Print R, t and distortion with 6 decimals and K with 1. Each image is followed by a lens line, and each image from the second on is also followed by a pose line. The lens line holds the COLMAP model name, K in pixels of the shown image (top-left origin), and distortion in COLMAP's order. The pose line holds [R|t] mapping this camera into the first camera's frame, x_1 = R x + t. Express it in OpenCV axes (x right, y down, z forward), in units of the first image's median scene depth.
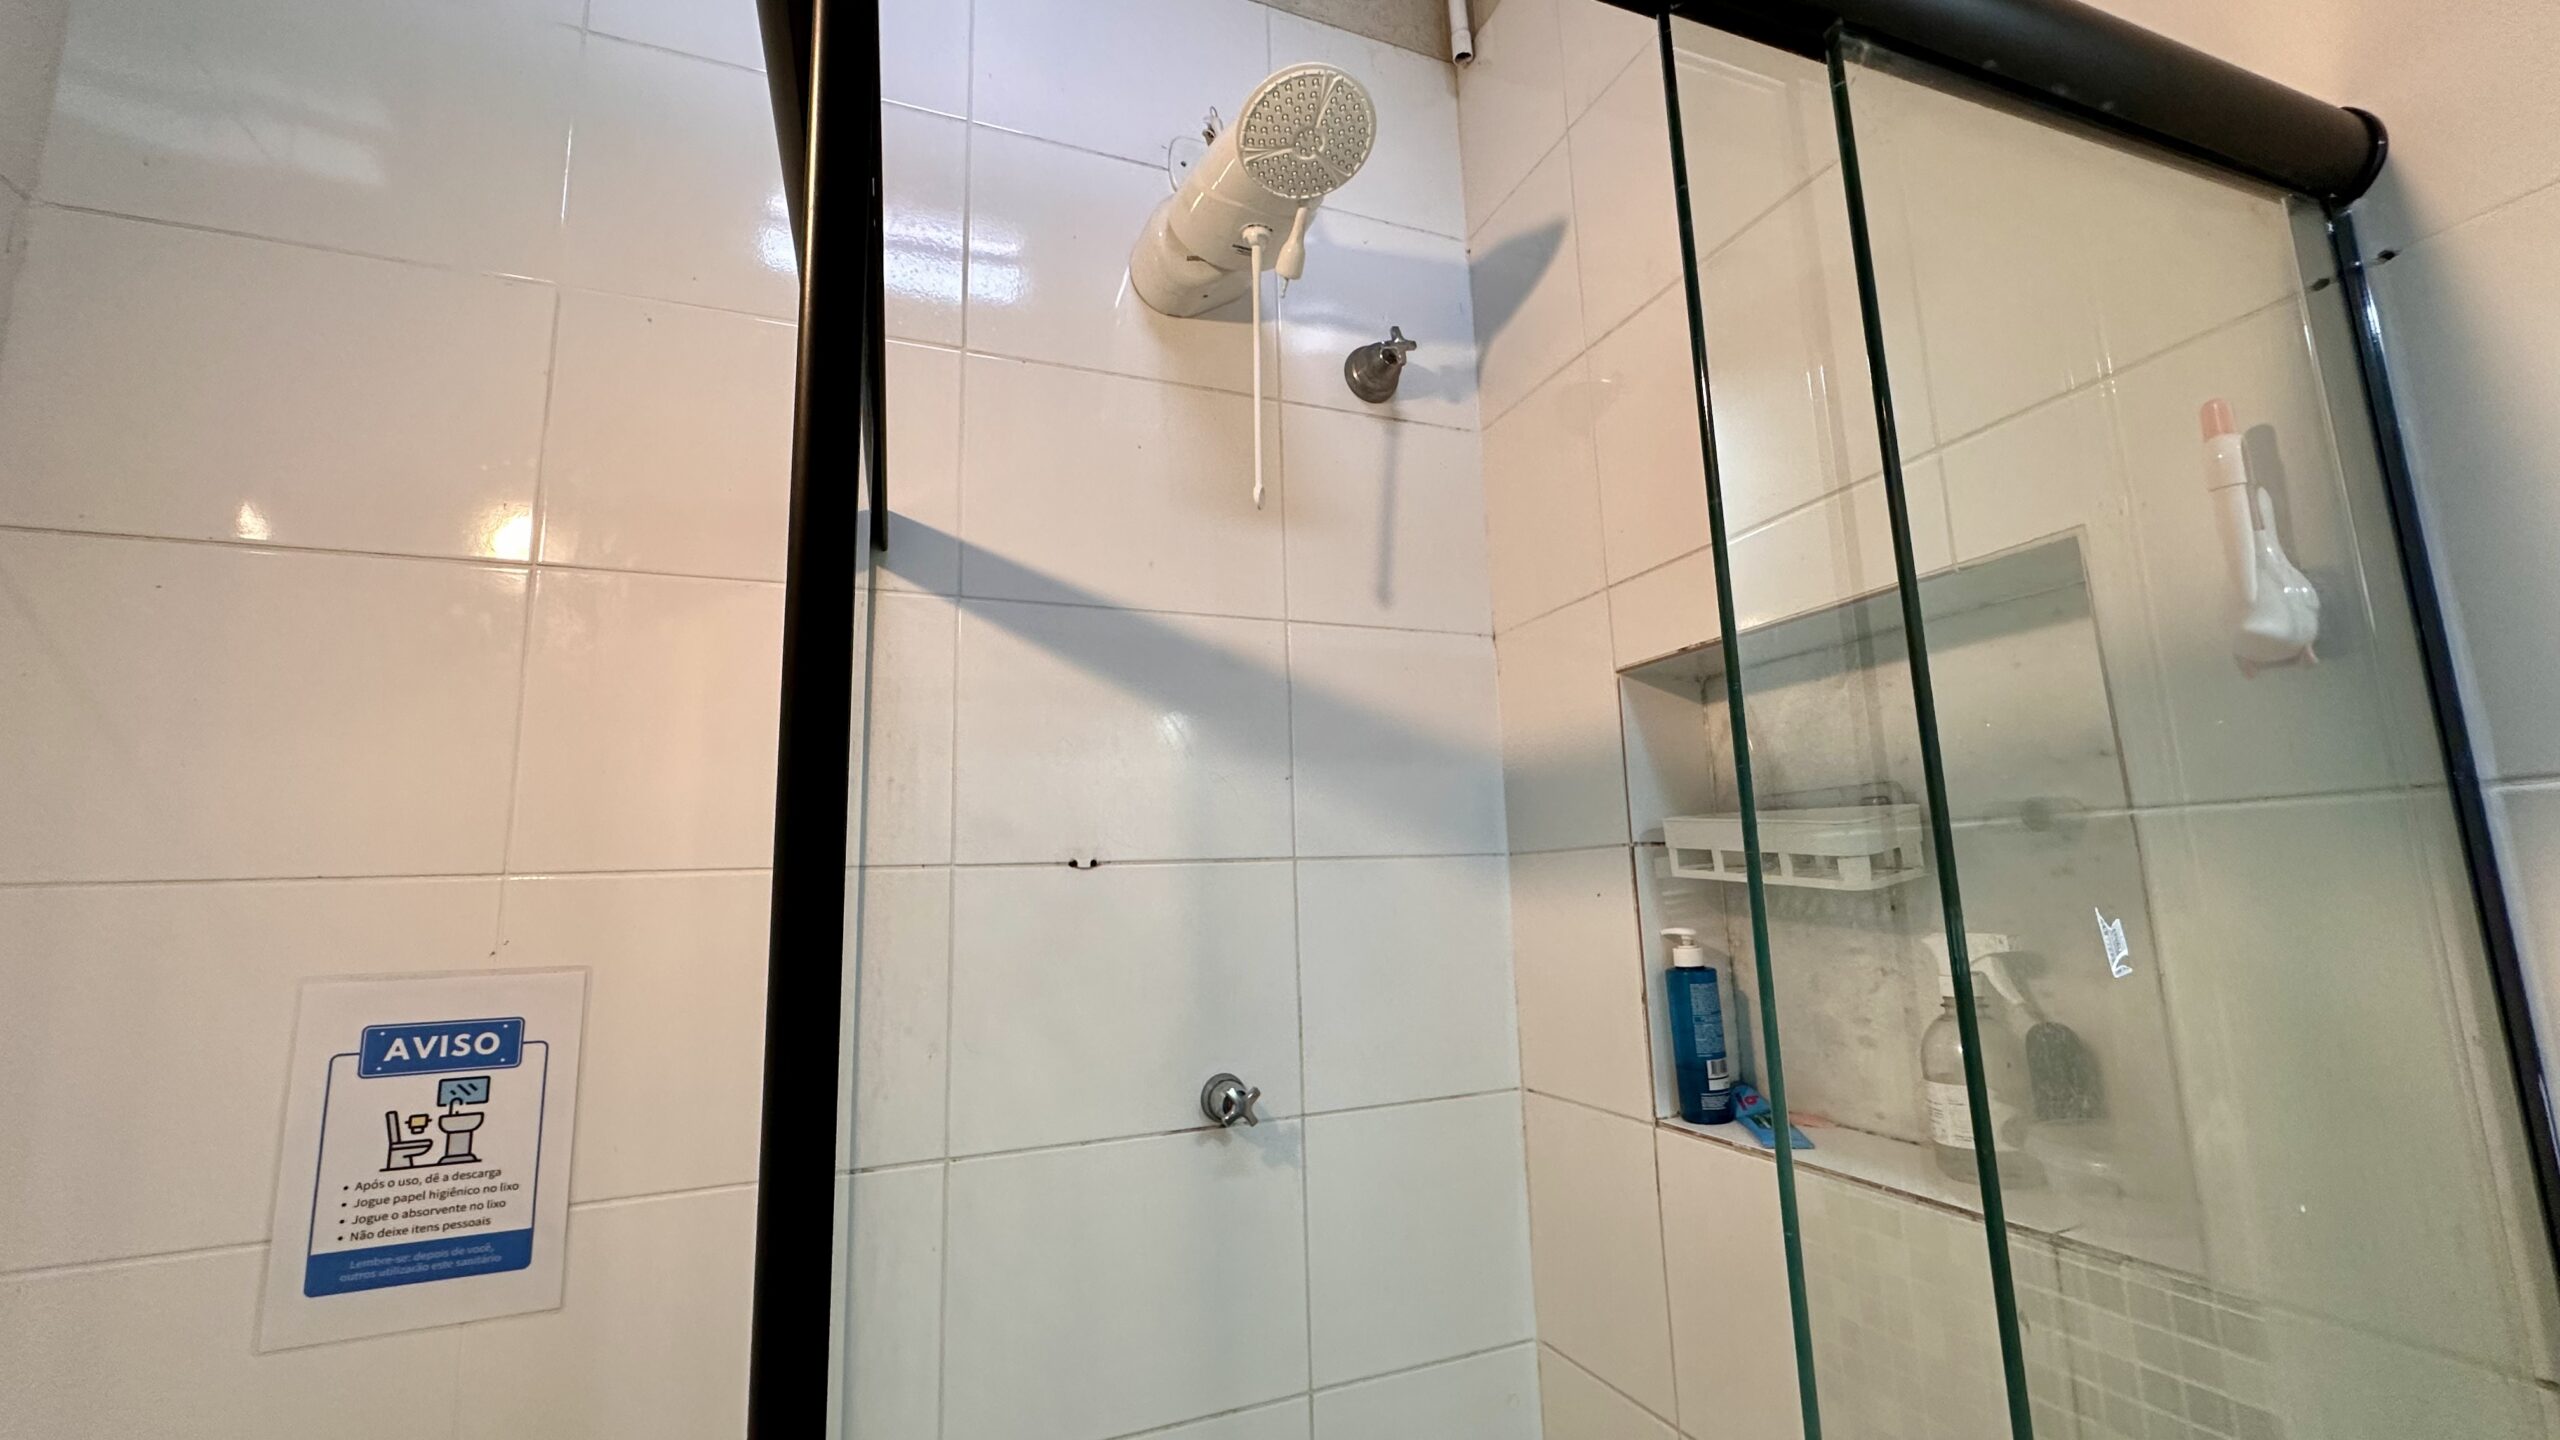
lens RADIAL K [[1017.6, 0, 1283.6], [0, 1017.6, 722.8], [0, 0, 1]] dist [-0.006992, 0.001712]
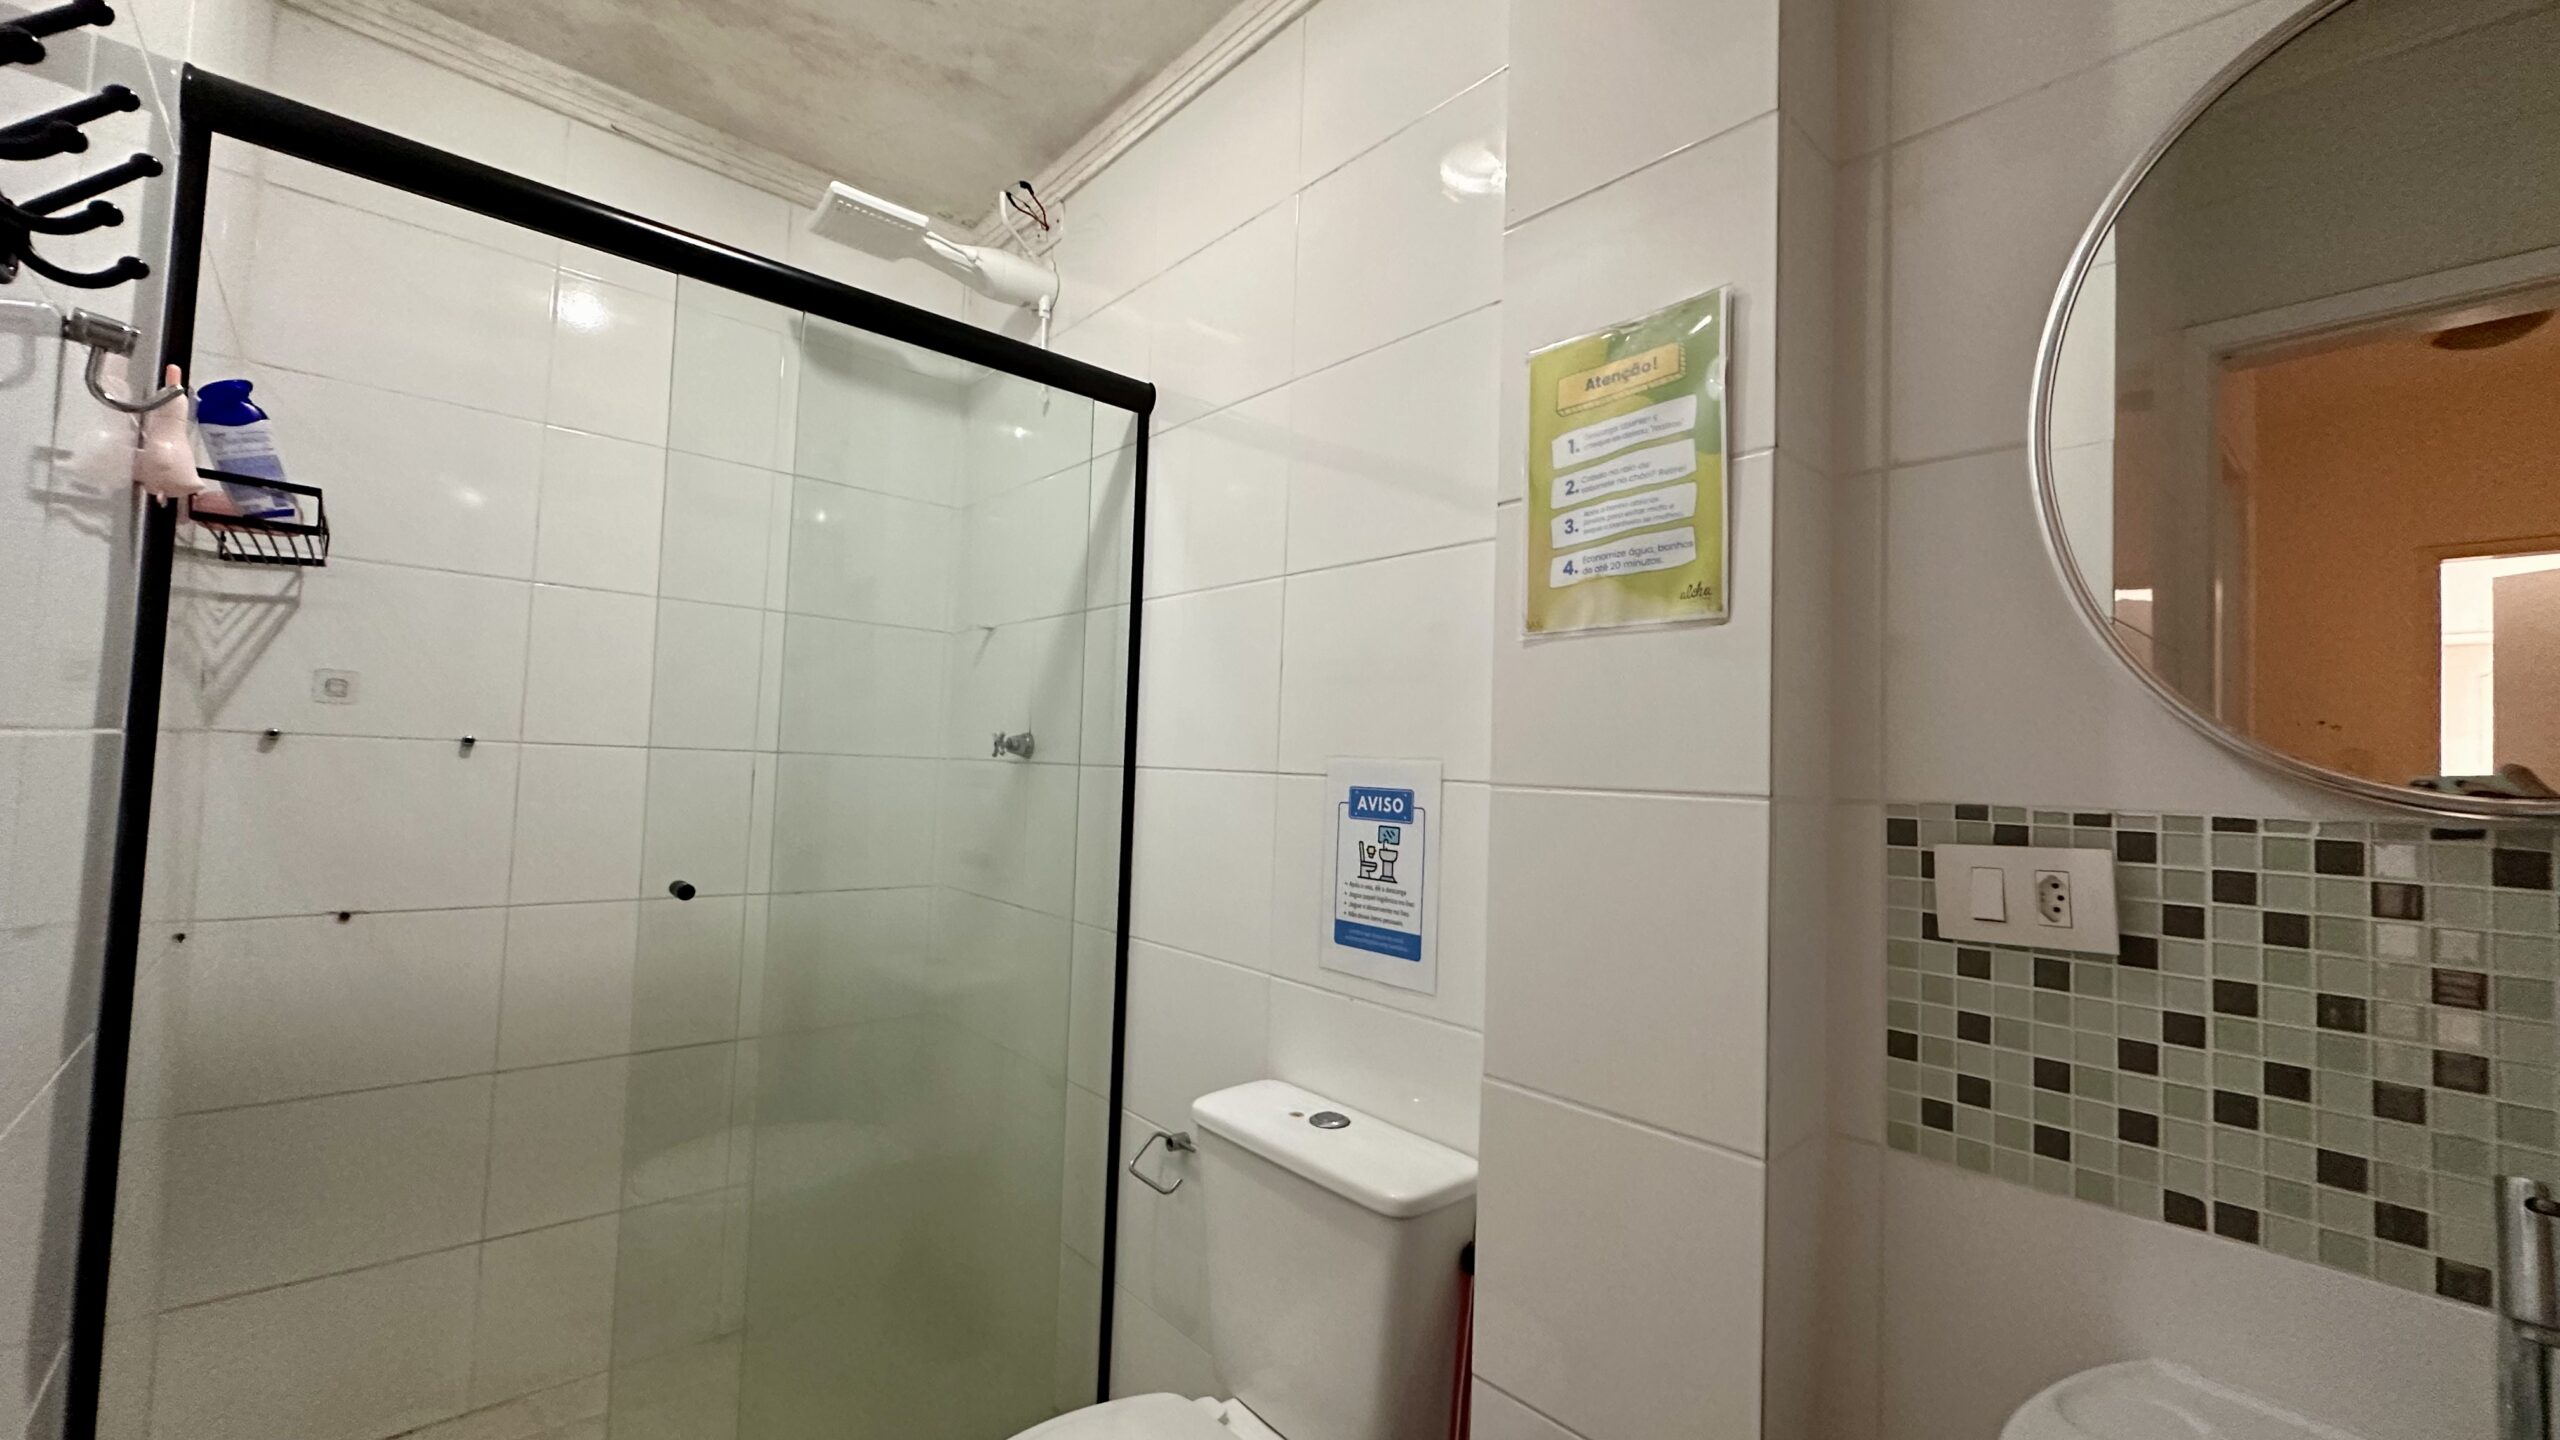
lens RADIAL K [[1017.6, 0, 1278.1], [0, 1017.6, 724.3], [0, 0, 1]] dist [-0.006992, 0.001712]
pose [[0.333884, -0.000557, -0.942614, 0.451805], [0.103155, 0.994015, 0.035951, 0.111025], [0.936953, -0.109239, 0.331944, 0.311937]]
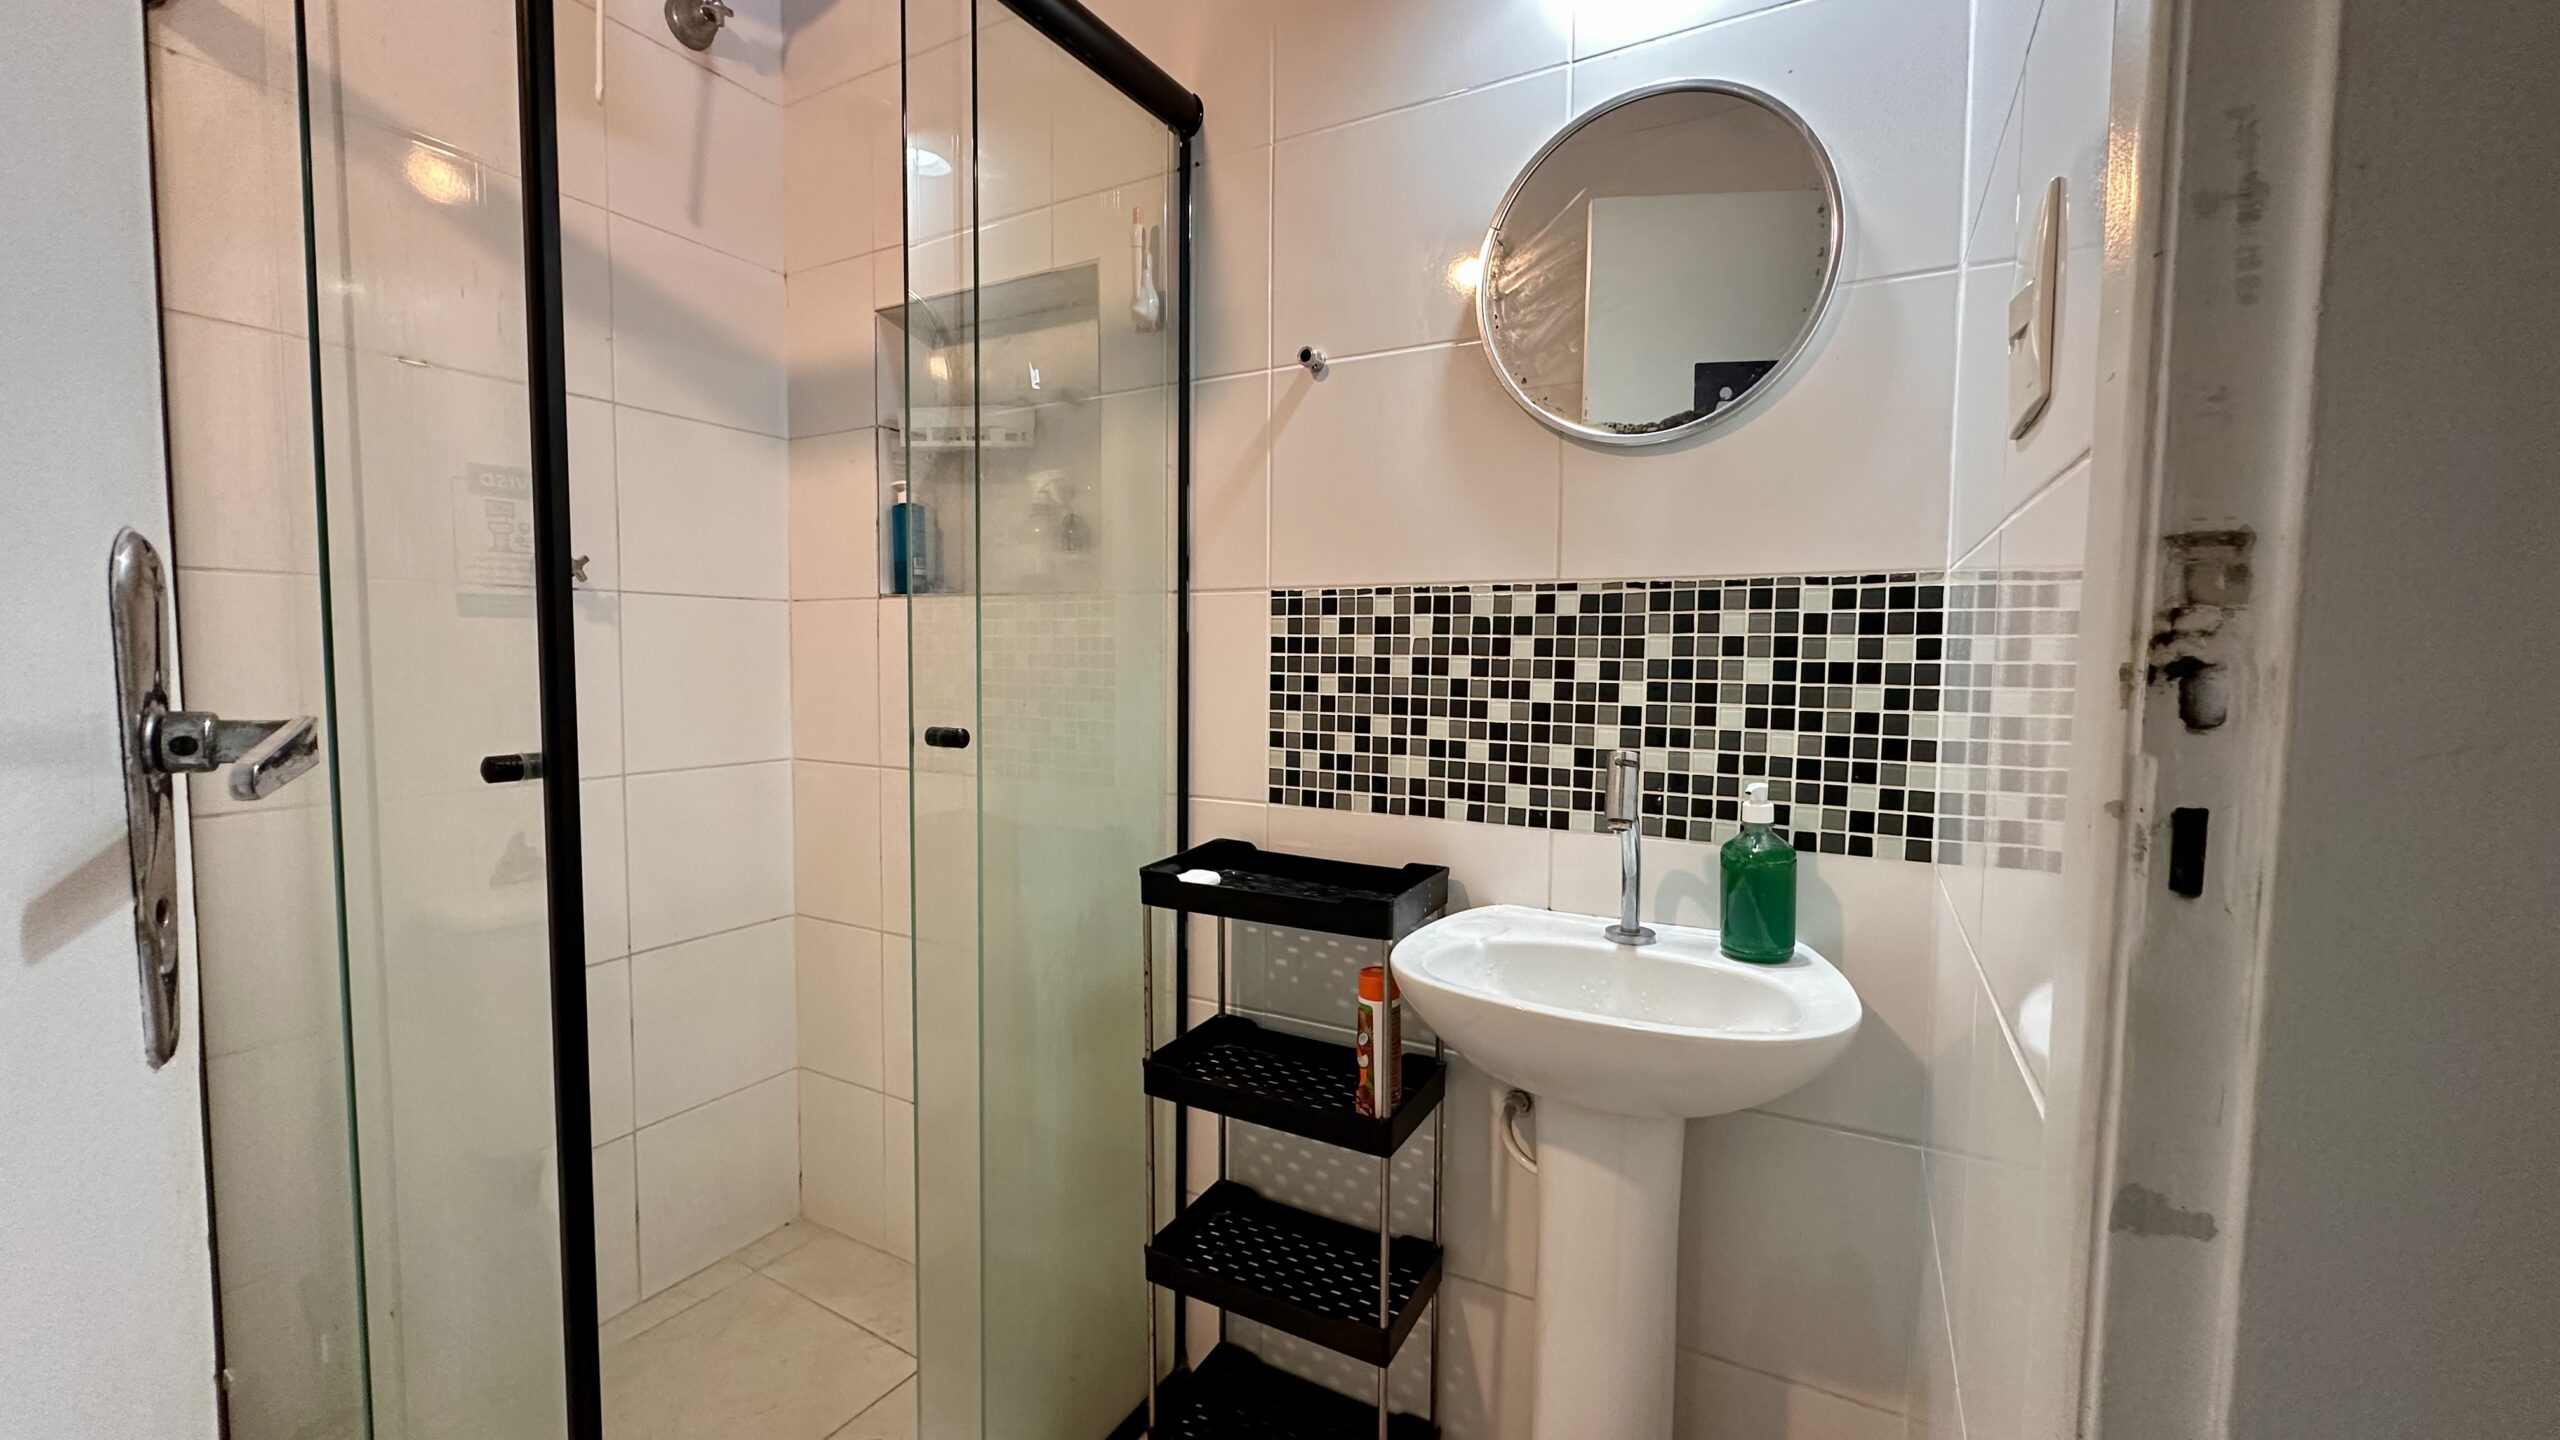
lens RADIAL K [[1017.6, 0, 1285.3], [0, 1017.6, 718.0], [0, 0, 1]] dist [-0.006992, 0.001712]
pose [[0.771511, -0.001364, 0.636215, -0.176320], [-0.134488, 0.977051, 0.165182, 0.227026], [-0.621839, -0.213002, 0.753622, -0.696338]]
